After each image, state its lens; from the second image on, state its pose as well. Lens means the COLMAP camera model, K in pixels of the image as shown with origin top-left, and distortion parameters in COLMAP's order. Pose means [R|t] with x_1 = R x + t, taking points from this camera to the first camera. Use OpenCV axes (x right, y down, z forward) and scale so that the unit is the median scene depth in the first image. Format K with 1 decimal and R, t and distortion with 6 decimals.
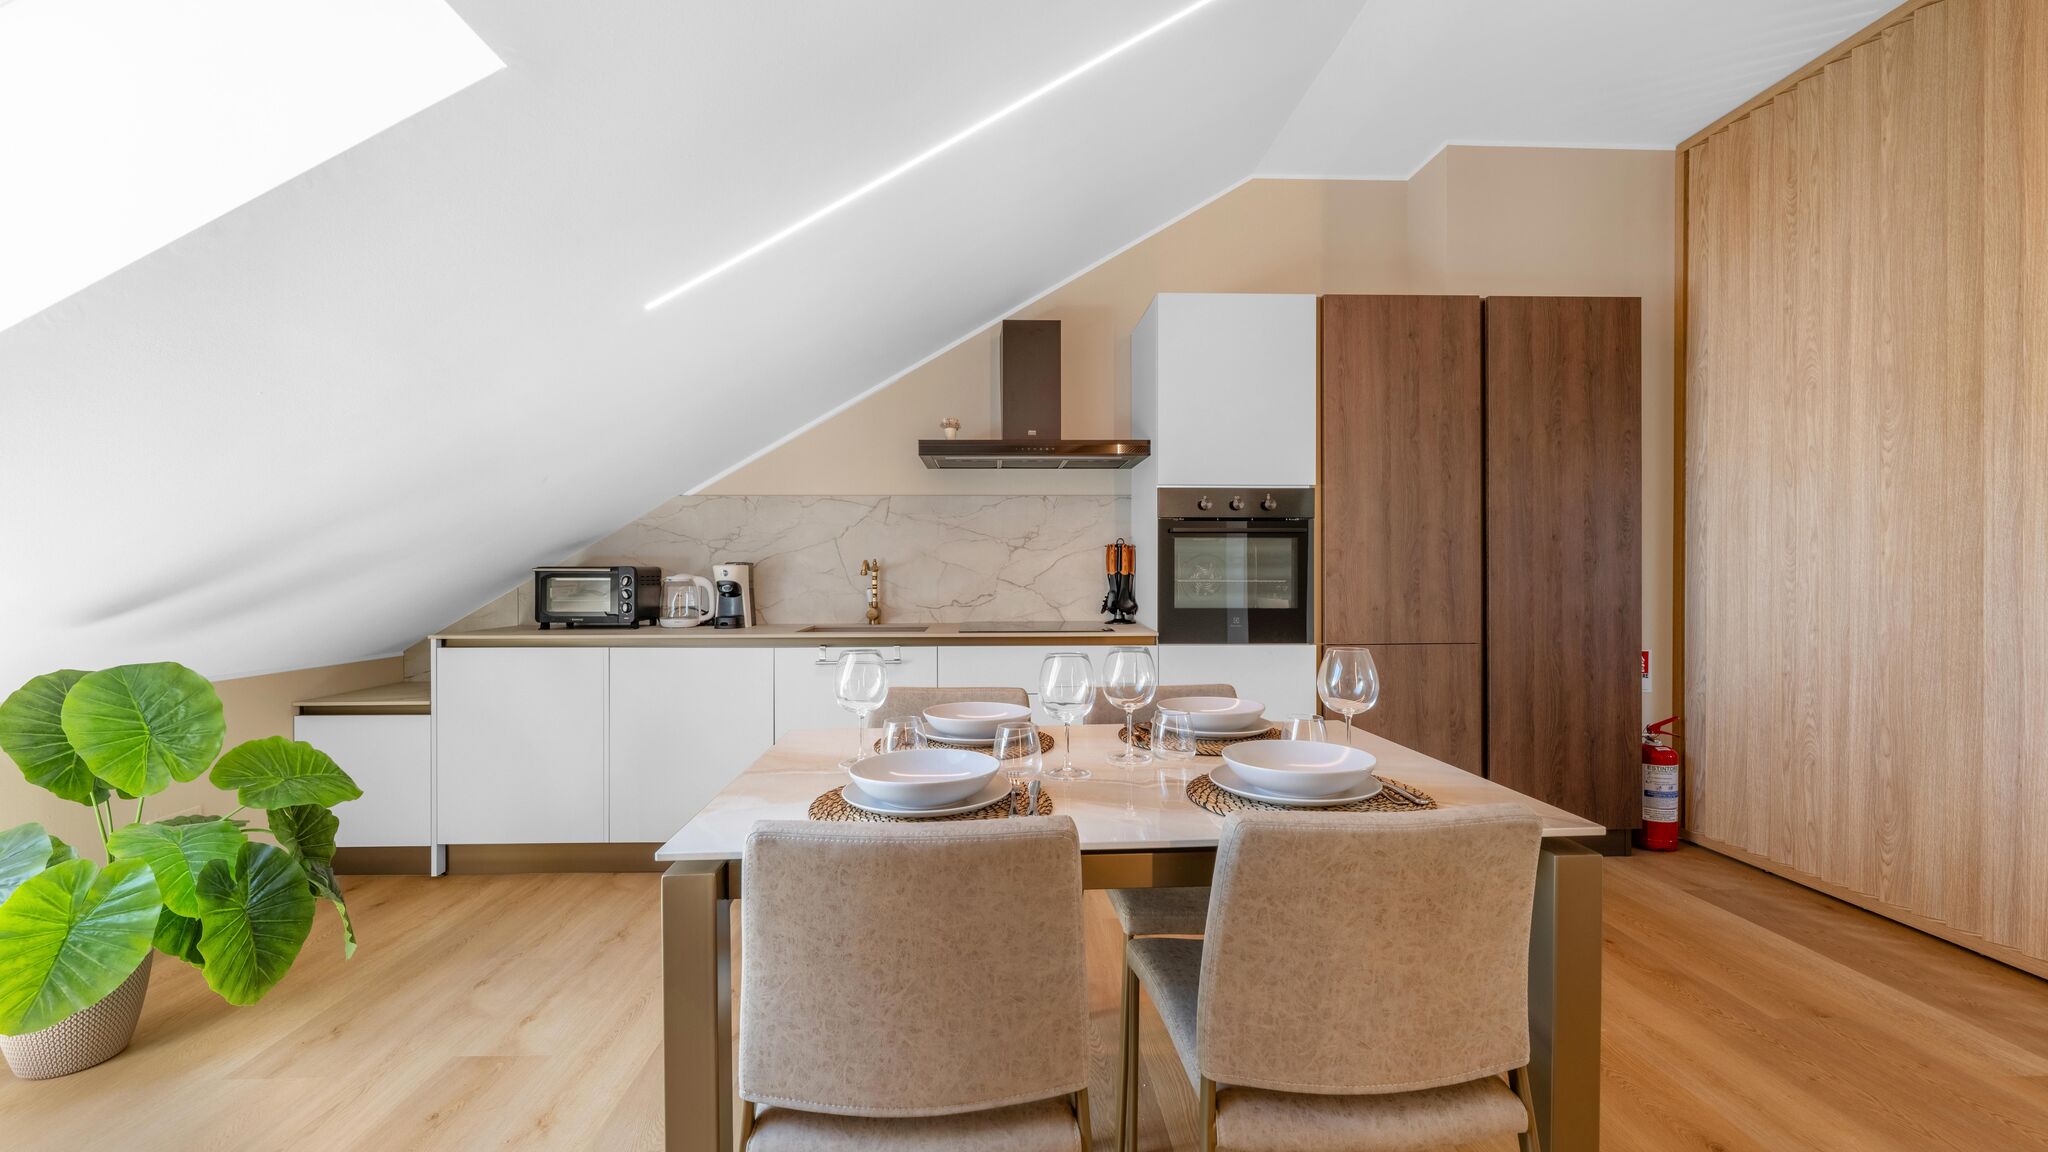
lens RADIAL K [[853.4, 0, 1024.0], [0, 853.4, 576.0], [0, 0, 1]] dist [0.000316, 0.000256]
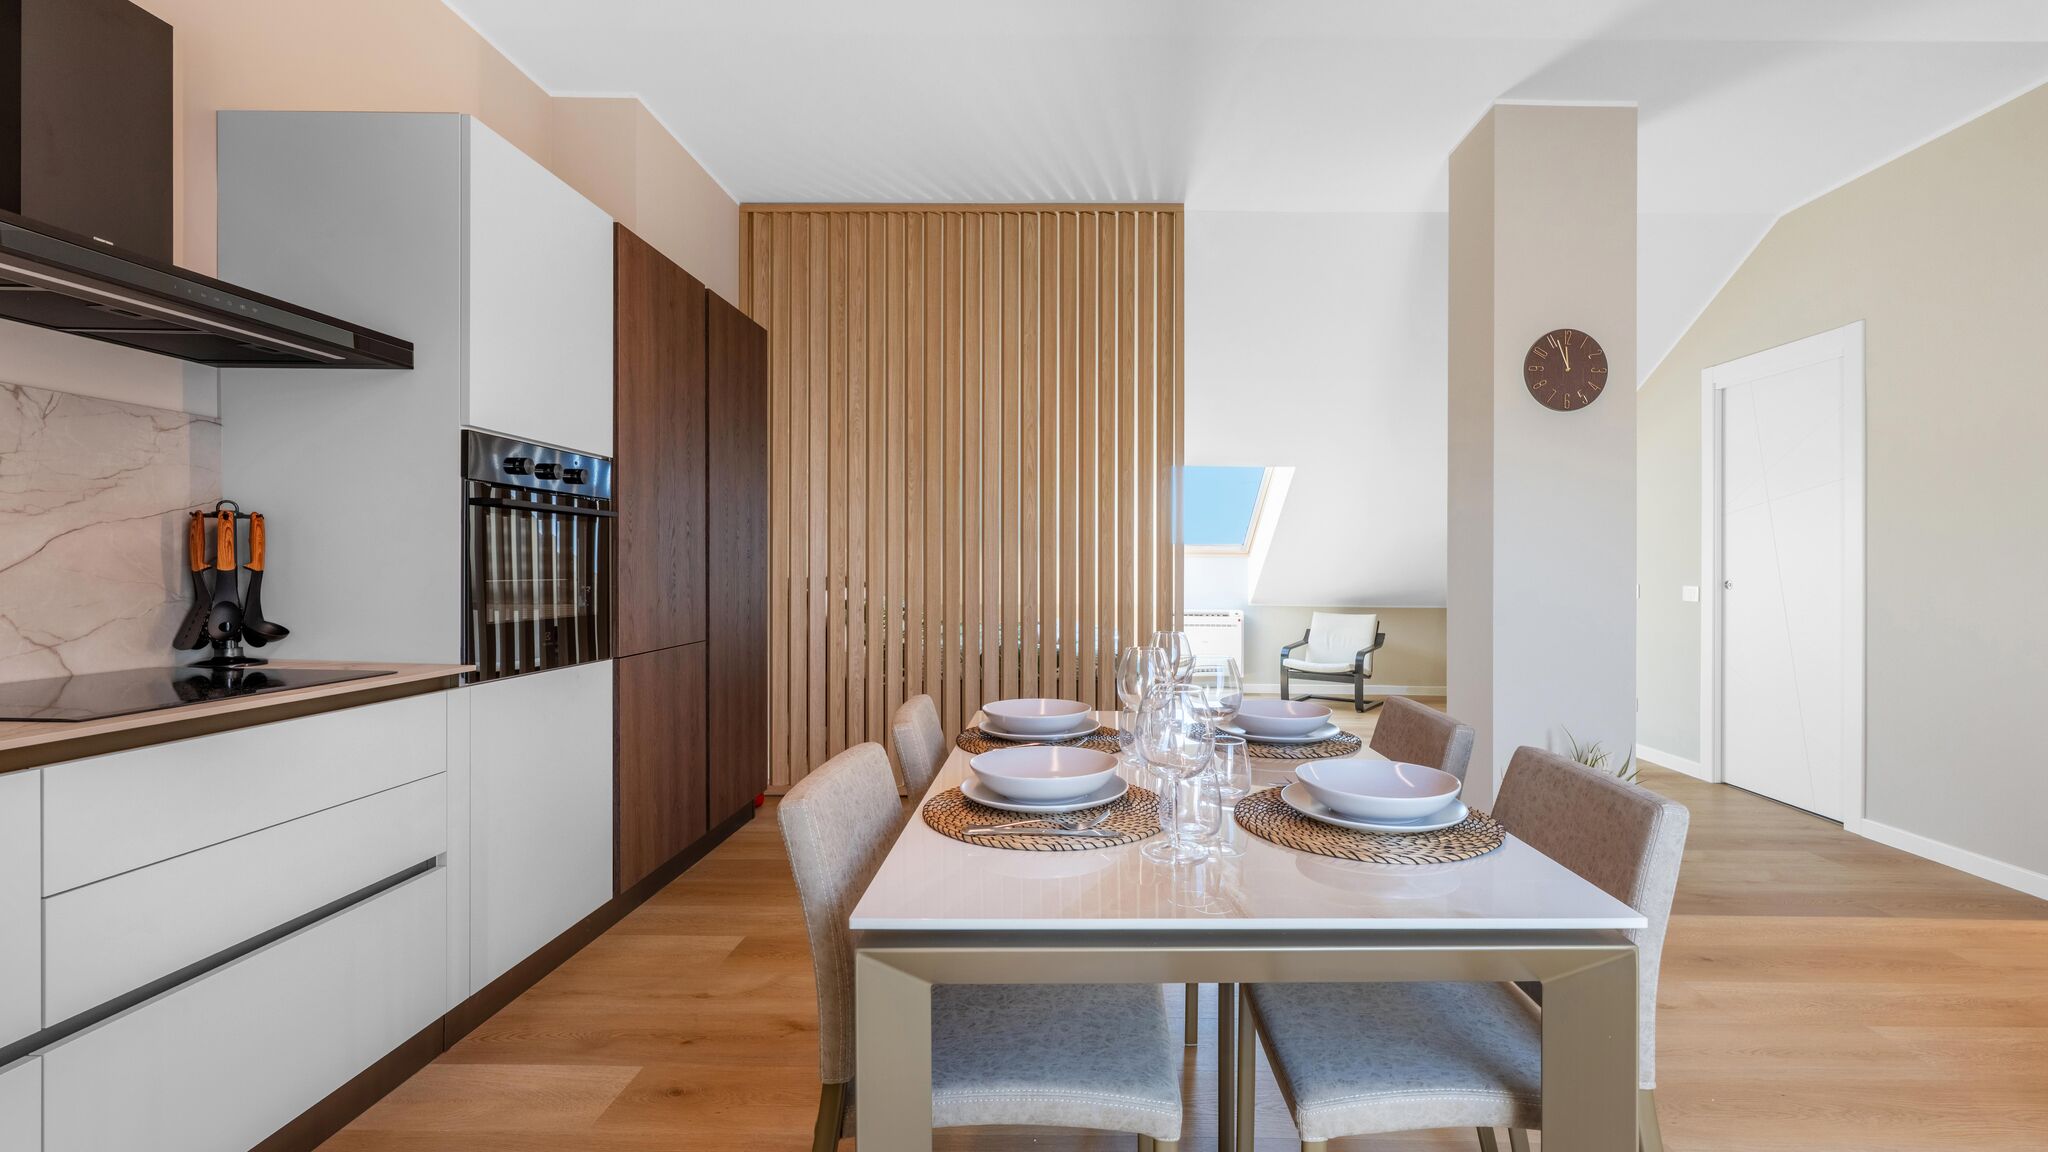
lens RADIAL K [[871.4, 0, 1085.0], [0, 871.4, 570.5], [0, 0, 1]] dist [-0.000904, -0.000419]
pose [[0.045118, -0.000385, 0.998982, -0.420214], [0.000006, 1.000000, 0.000385, -0.002372], [-0.998982, -0.000011, 0.045118, 0.496140]]
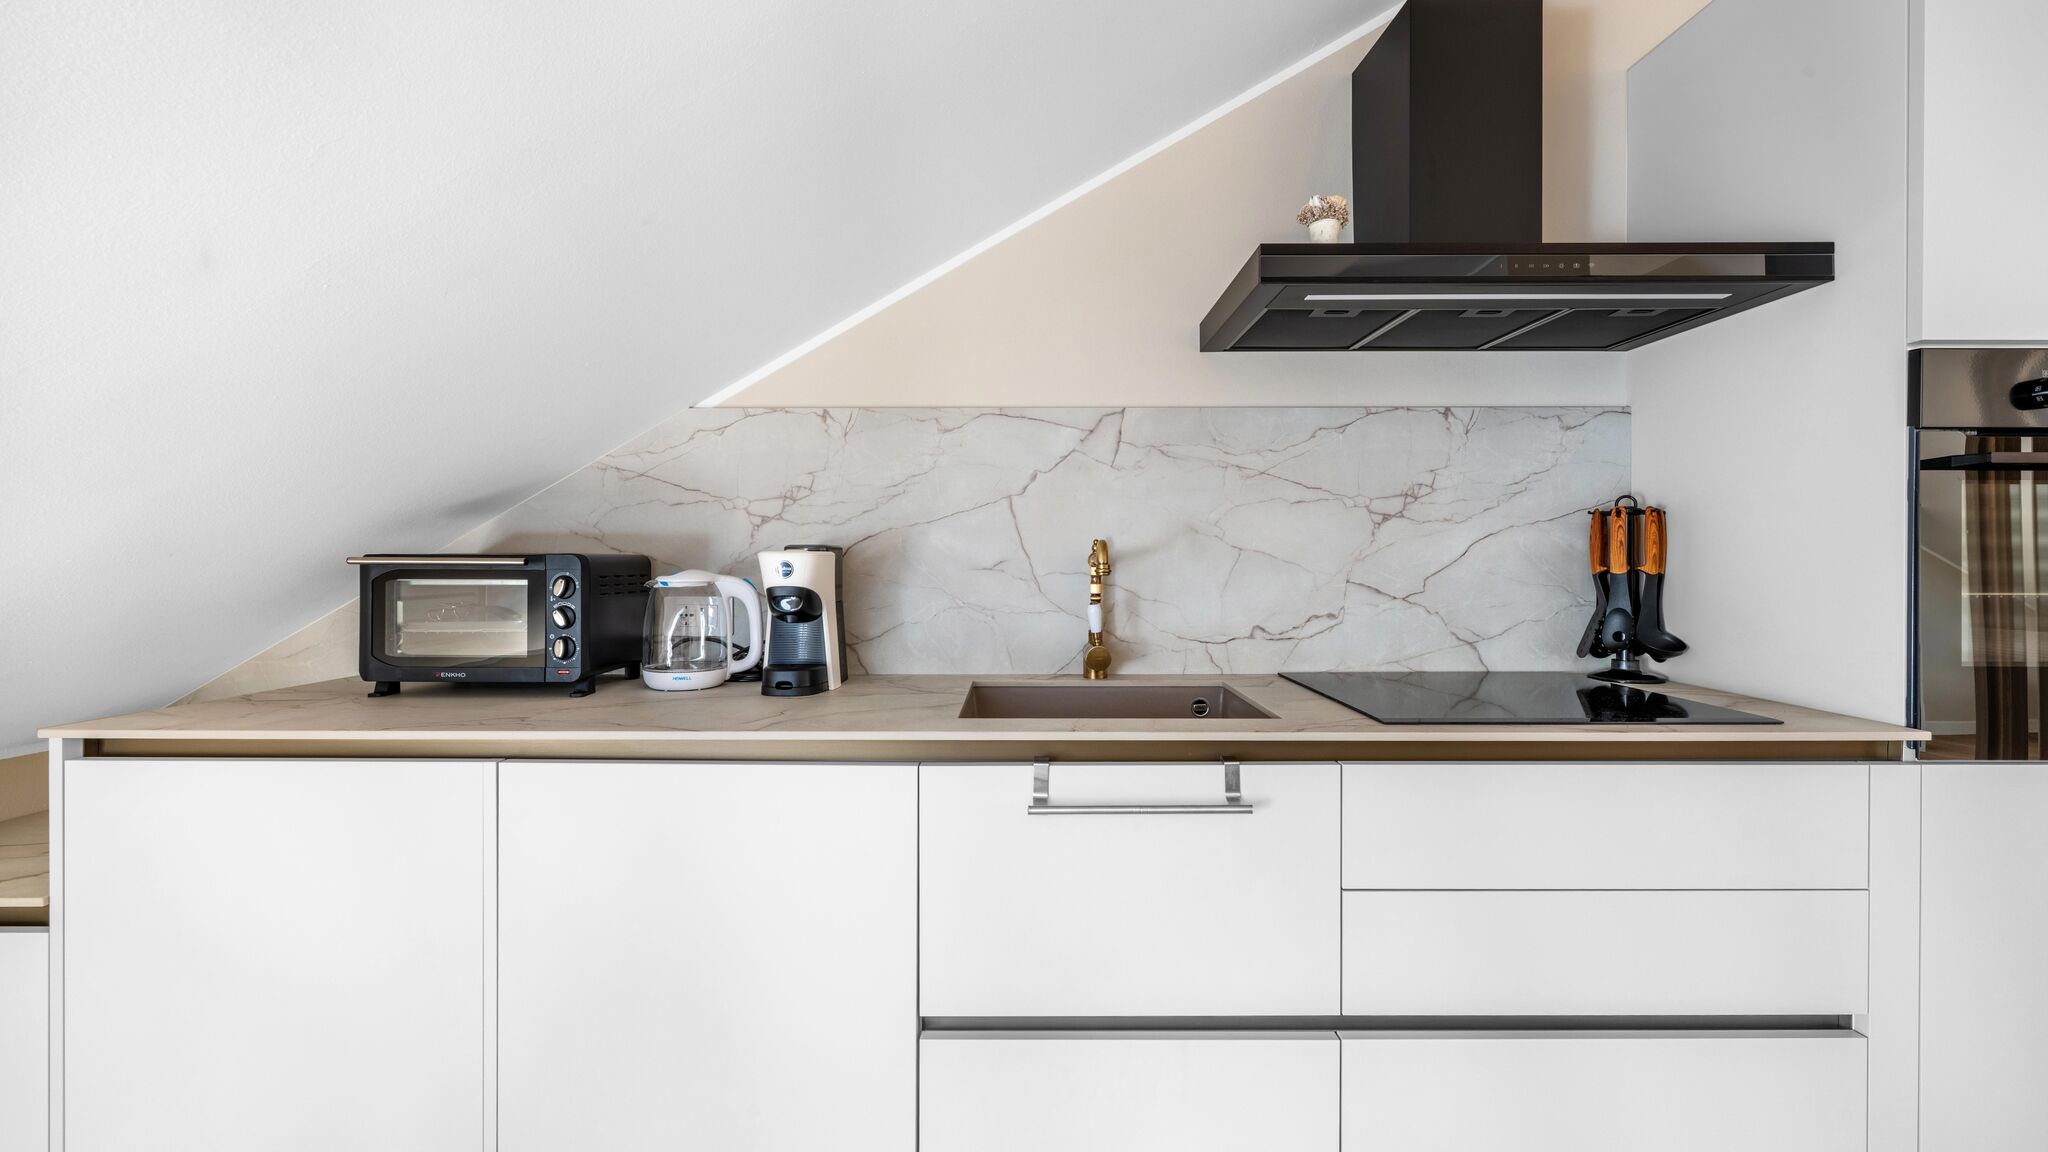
lens RADIAL K [[849.6, 0, 1020.8], [0, 849.6, 562.9], [0, 0, 1]] dist [-0.000065, -0.000176]
pose [[0.999277, 0.002682, -0.037931, -0.213934], [-0.002842, 0.999987, -0.004176, -0.005271], [0.037919, 0.004280, 0.999272, 0.569883]]
